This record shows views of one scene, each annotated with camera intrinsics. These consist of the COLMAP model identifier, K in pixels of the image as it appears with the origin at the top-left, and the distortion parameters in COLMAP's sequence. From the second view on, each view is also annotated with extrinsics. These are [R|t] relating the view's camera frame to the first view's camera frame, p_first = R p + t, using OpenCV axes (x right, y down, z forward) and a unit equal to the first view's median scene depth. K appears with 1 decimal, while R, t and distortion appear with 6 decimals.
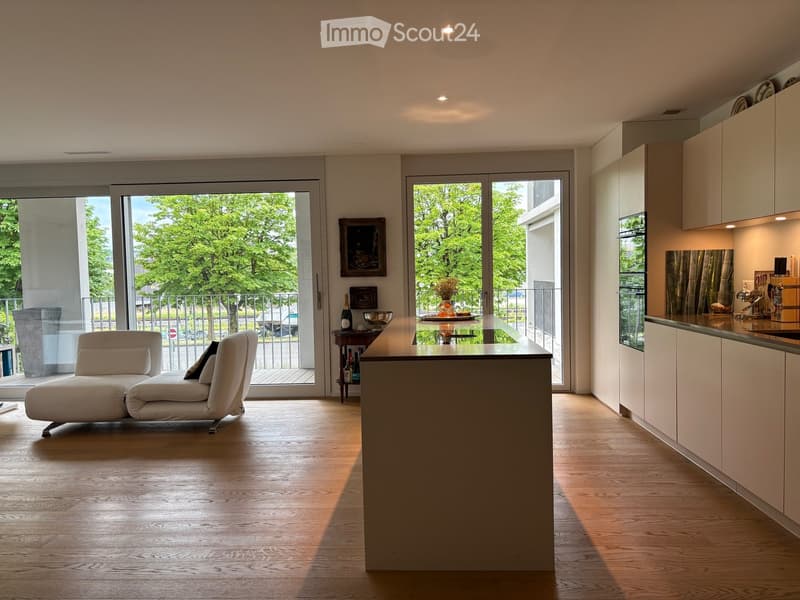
lens RADIAL K [[612.1, 0, 400.0], [0, 612.1, 300.0], [0, 0, 1]] dist [0.006089, 0.006560]
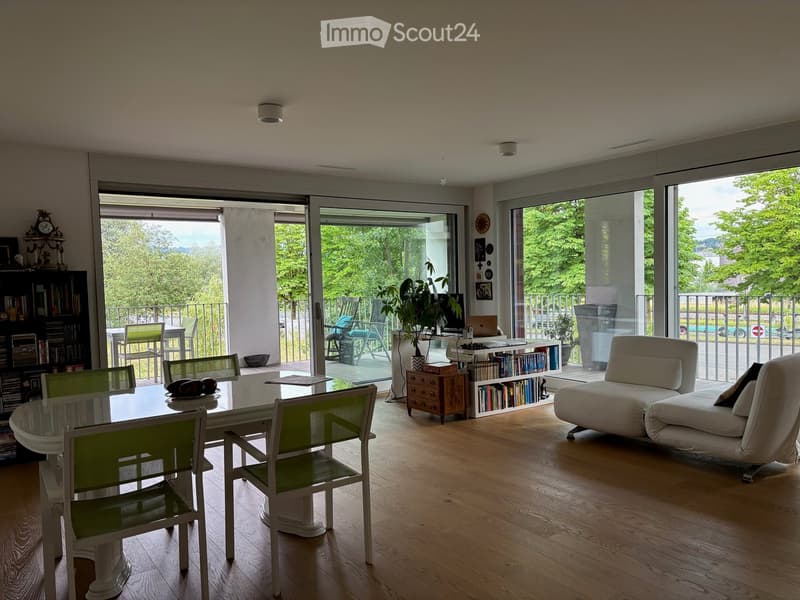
lens RADIAL K [[612.1, 0, 400.0], [0, 612.1, 300.0], [0, 0, 1]] dist [0.006089, 0.006560]
pose [[0.621663, 0.031062, -0.782669, 0.012384], [-0.018359, 0.999517, 0.025086, -0.013697], [0.783069, -0.001226, 0.621933, 0.102289]]
